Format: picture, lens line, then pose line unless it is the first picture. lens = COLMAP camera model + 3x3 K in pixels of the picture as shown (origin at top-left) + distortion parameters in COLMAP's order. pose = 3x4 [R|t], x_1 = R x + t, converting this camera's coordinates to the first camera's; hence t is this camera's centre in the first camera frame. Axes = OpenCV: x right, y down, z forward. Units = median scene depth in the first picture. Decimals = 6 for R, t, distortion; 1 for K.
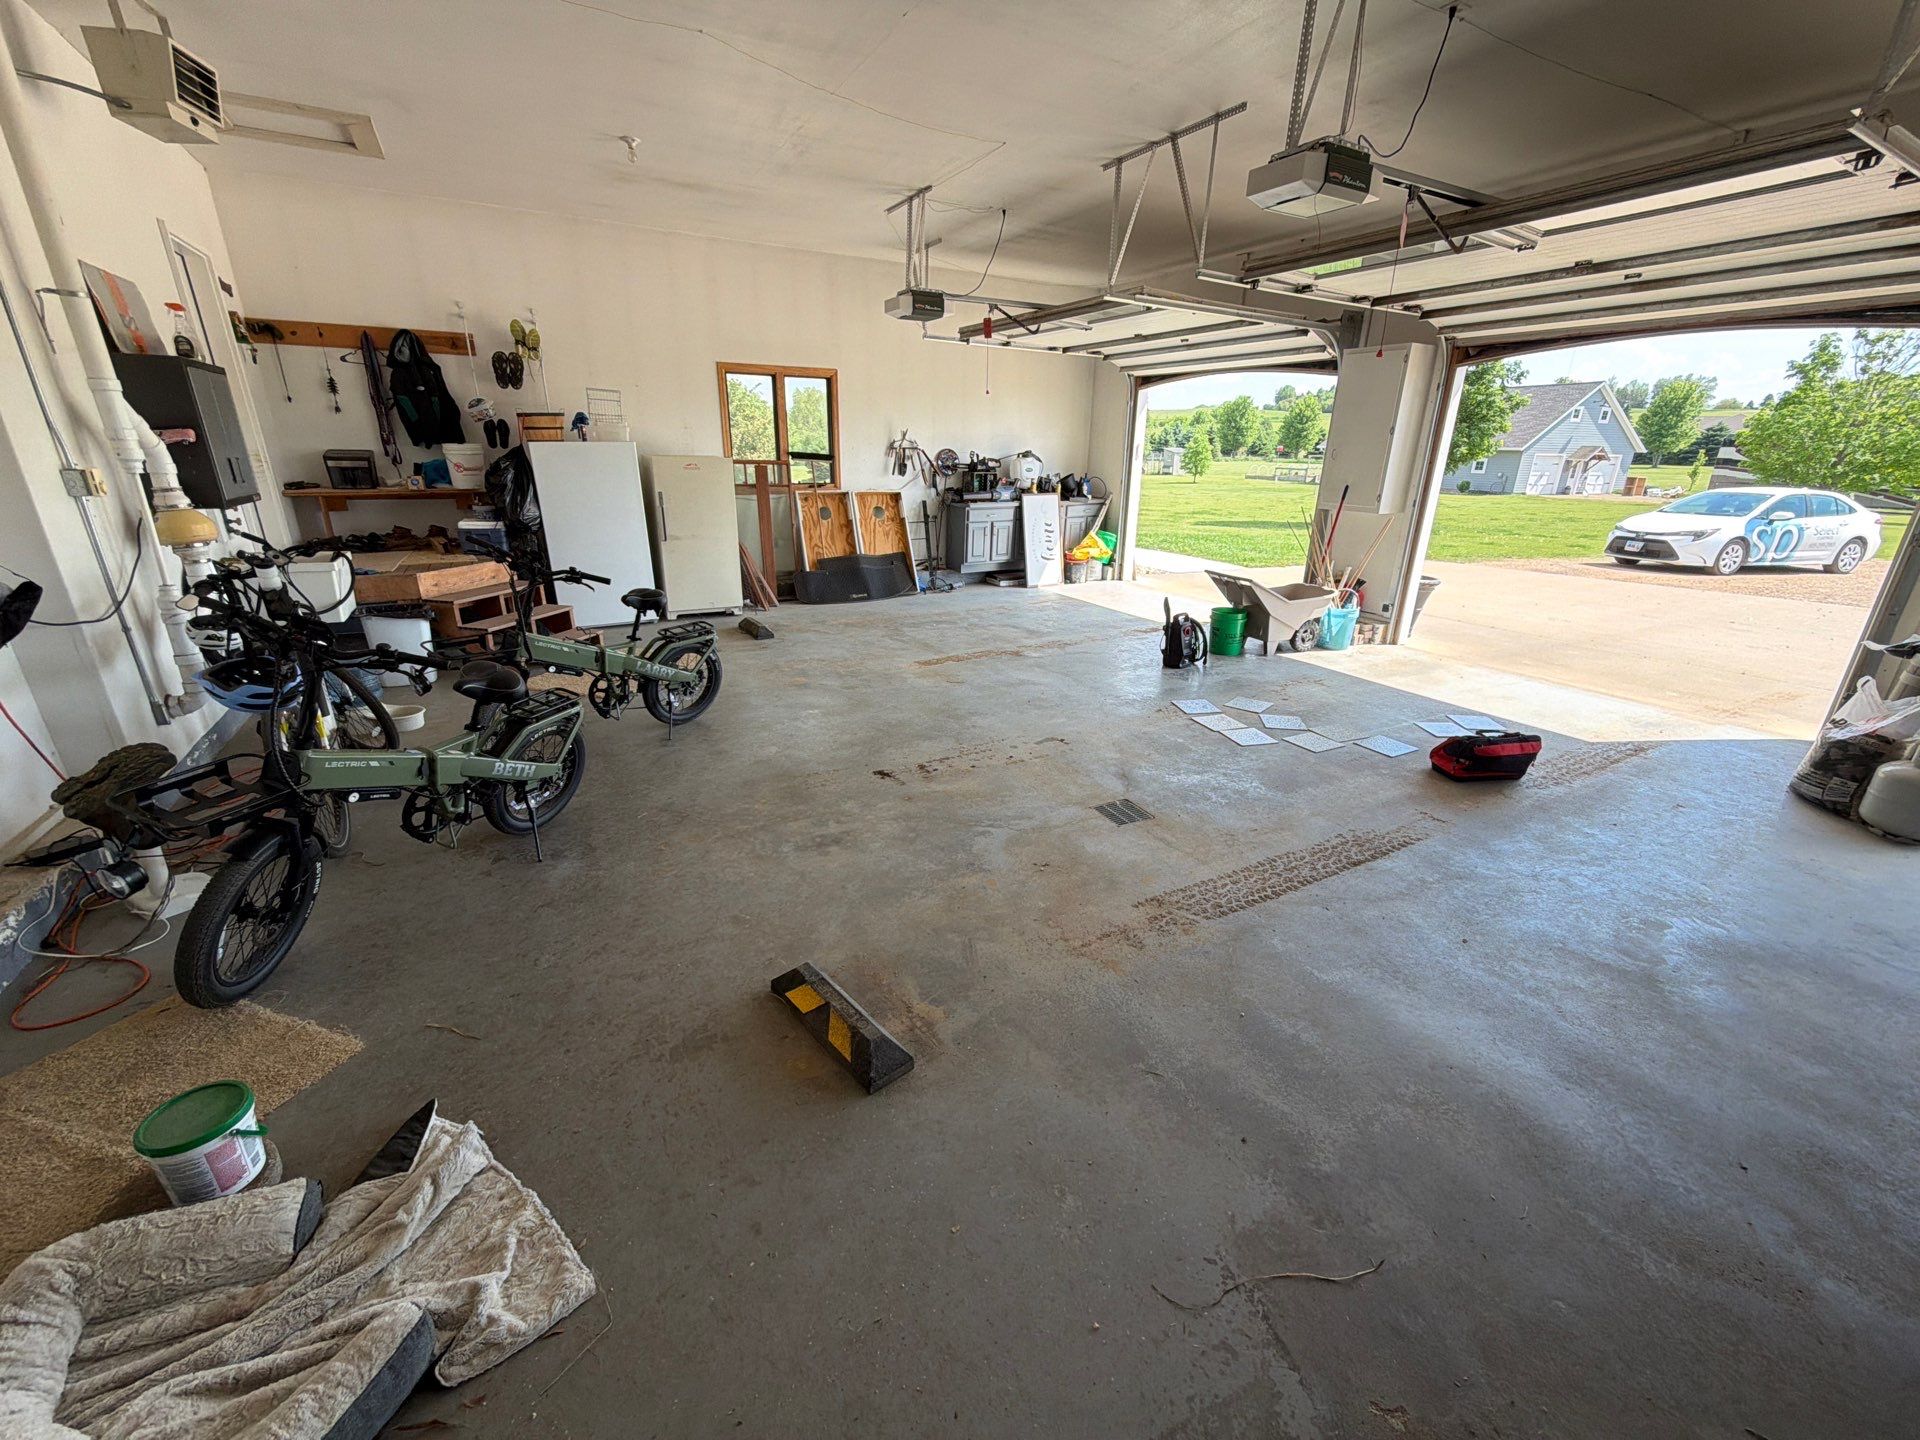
lens RADIAL K [[765.0, 0, 953.0], [0, 765.0, 718.8], [0, 0, 1]] dist [-0.003316, 0.000901]
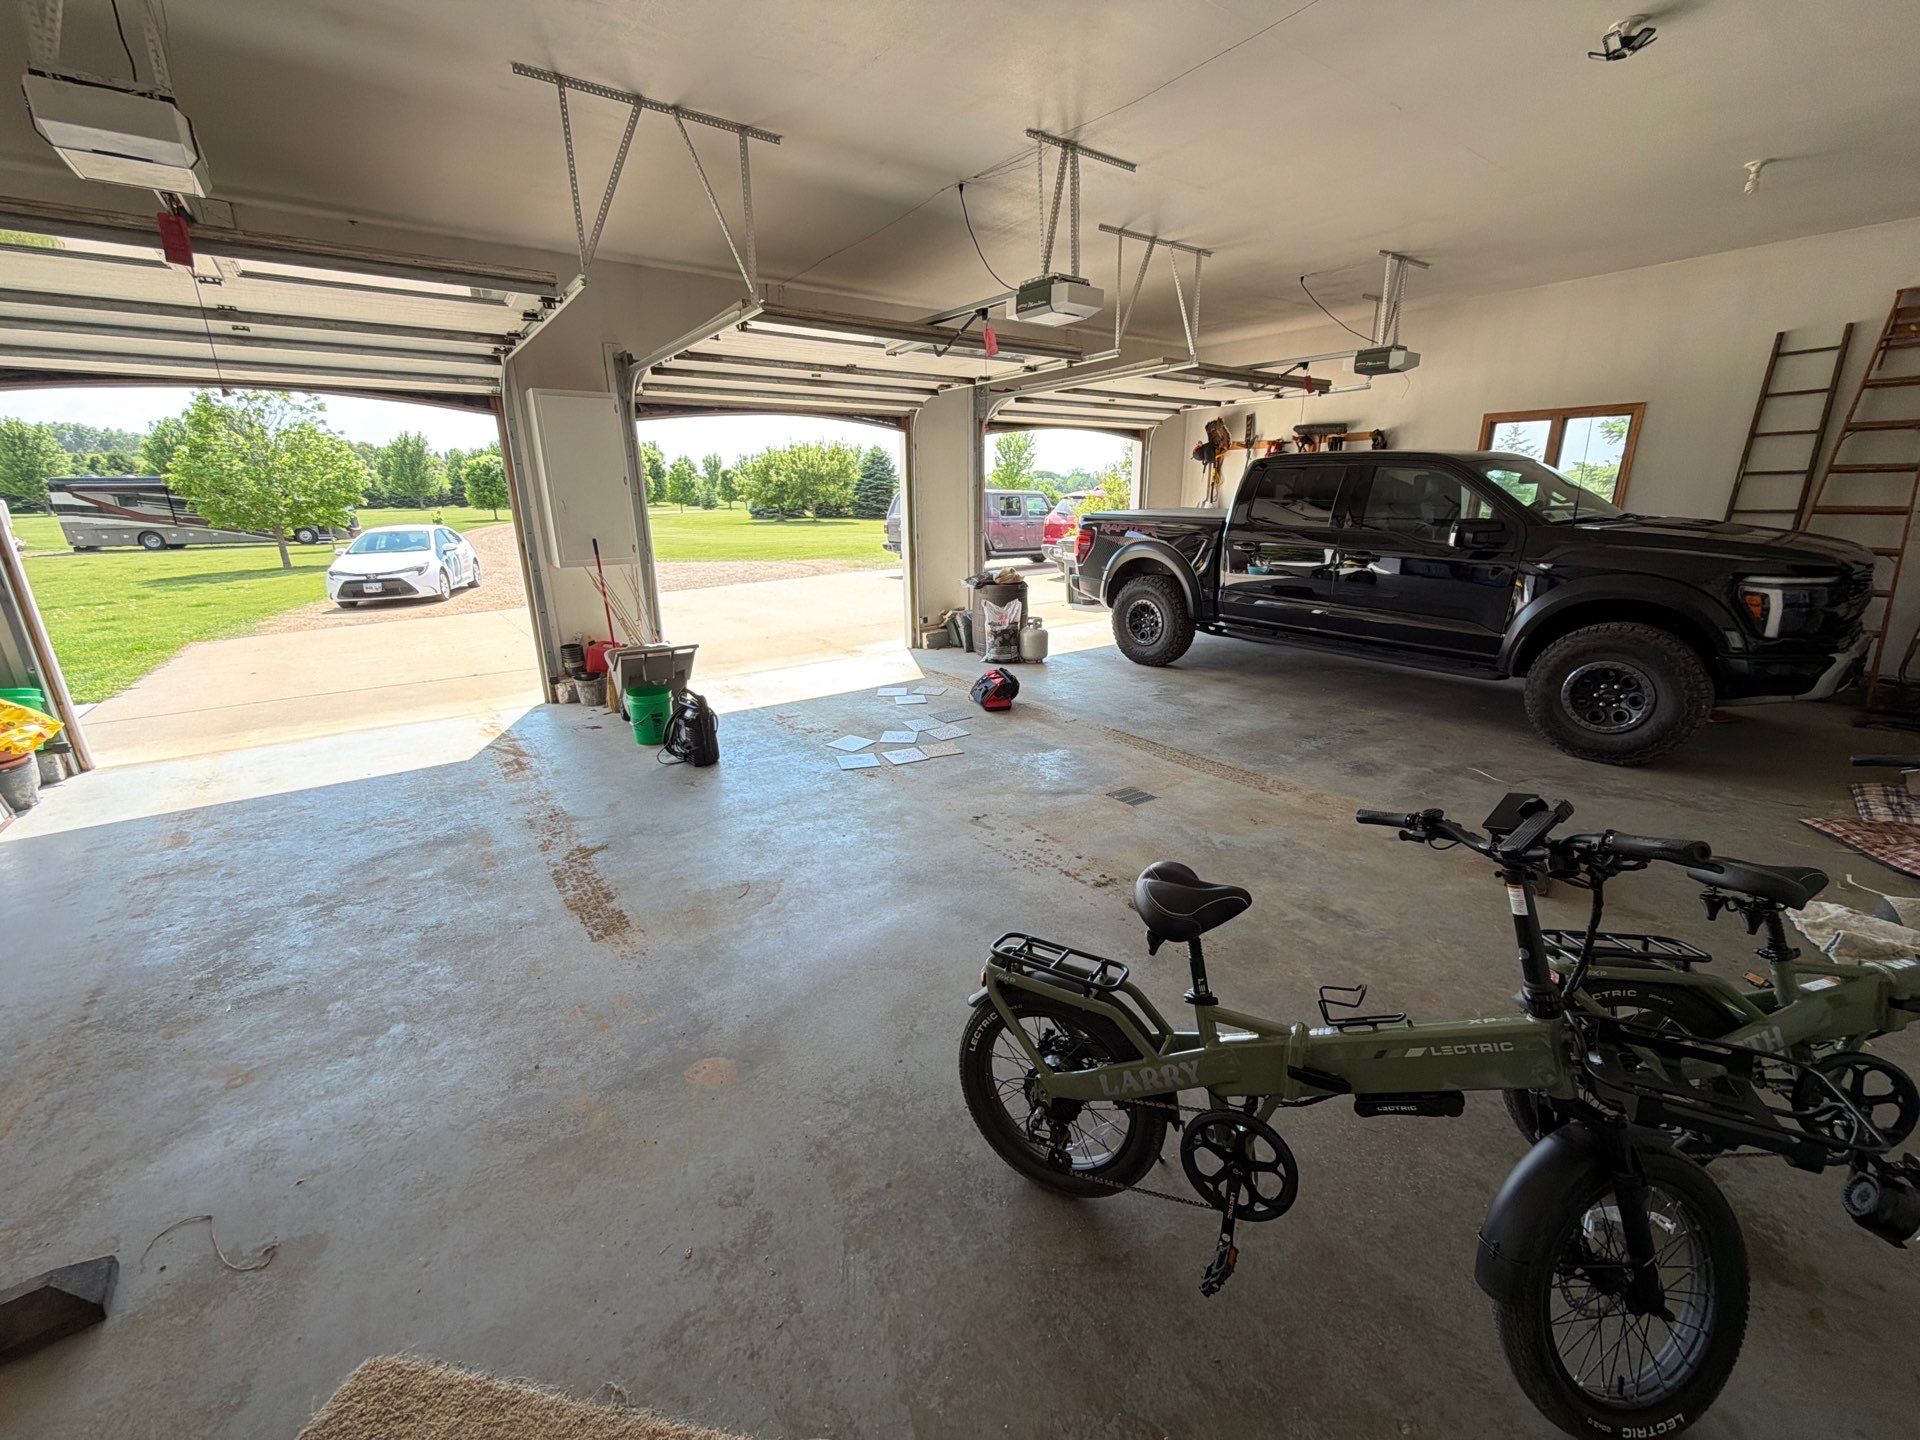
lens RADIAL K [[765.0, 0, 958.6], [0, 765.0, 719.5], [0, 0, 1]] dist [-0.003316, 0.000901]
pose [[-0.128704, -0.296290, 0.946387, -0.660059], [0.344402, 0.881570, 0.322834, -0.364412], [-0.929958, 0.367487, -0.011419, 0.959041]]
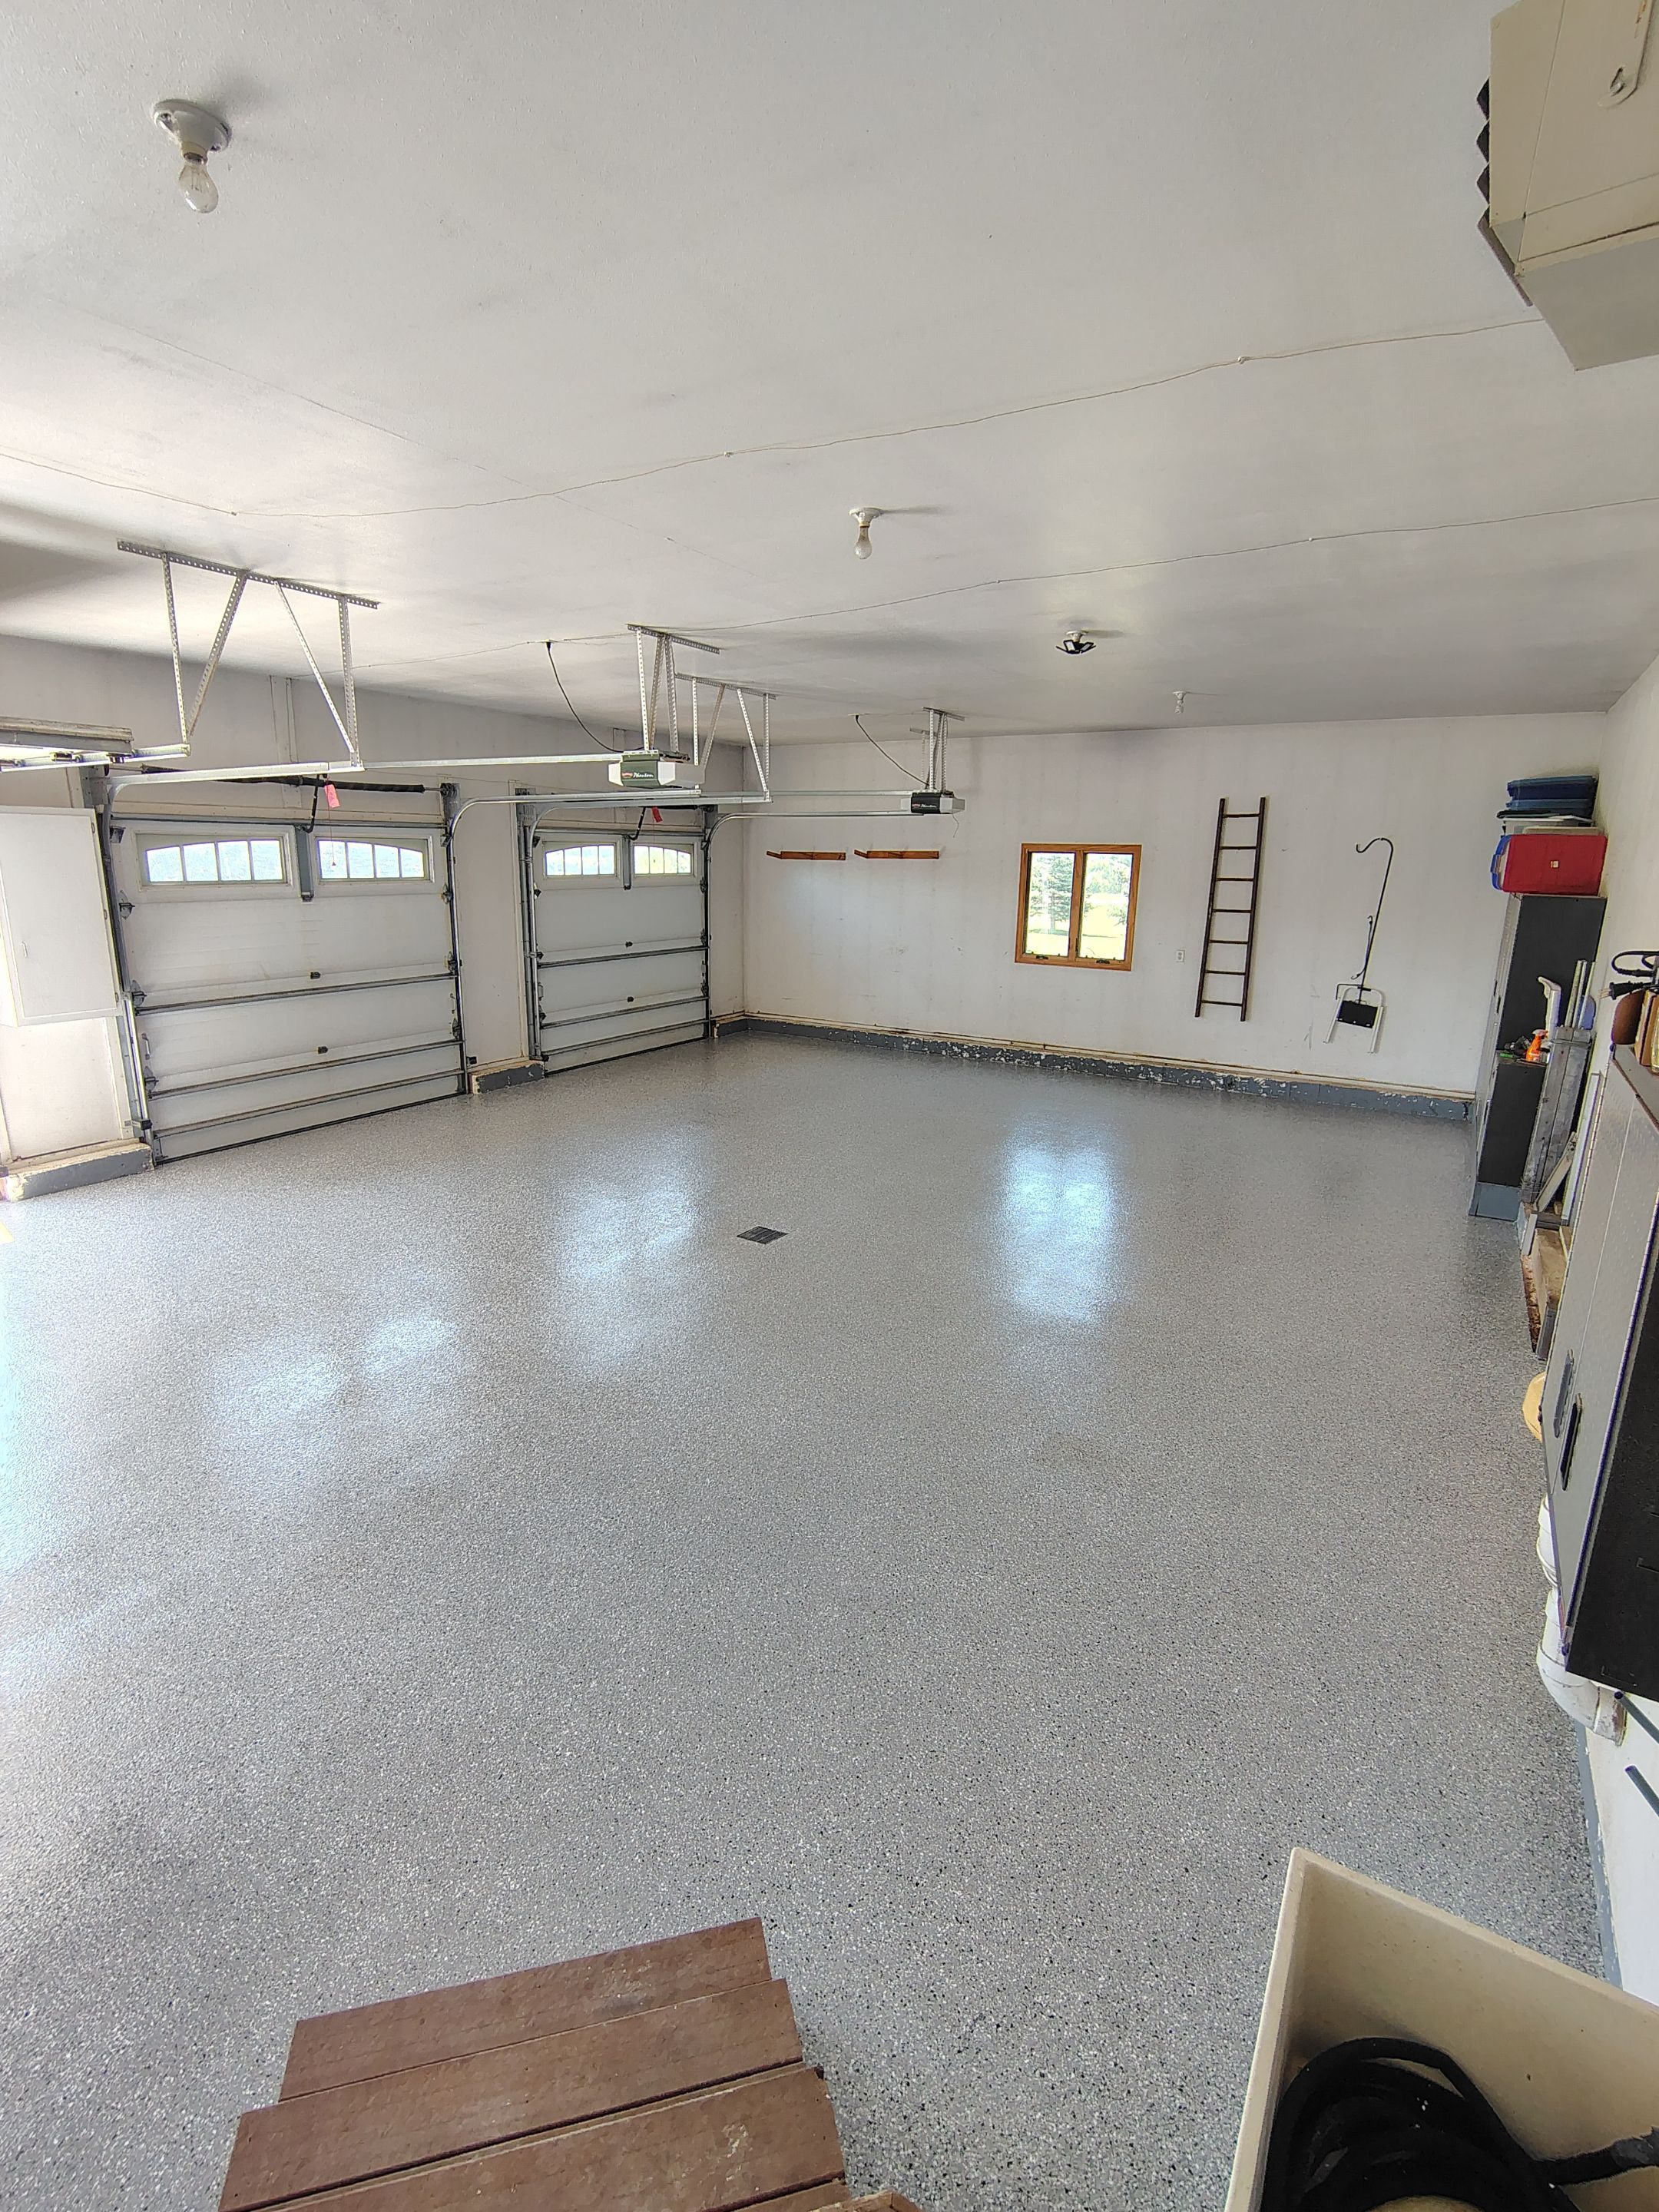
lens RADIAL K [[1050.9, 0, 834.1], [0, 1050.9, 1113.9], [0, 0, 1]] dist [-0.005898, -0.001419]
pose [[-0.500866, -0.234010, 0.833290, -0.970707], [0.269845, 0.872552, 0.407231, -0.570649], [-0.822385, 0.428827, -0.373885, 1.151131]]
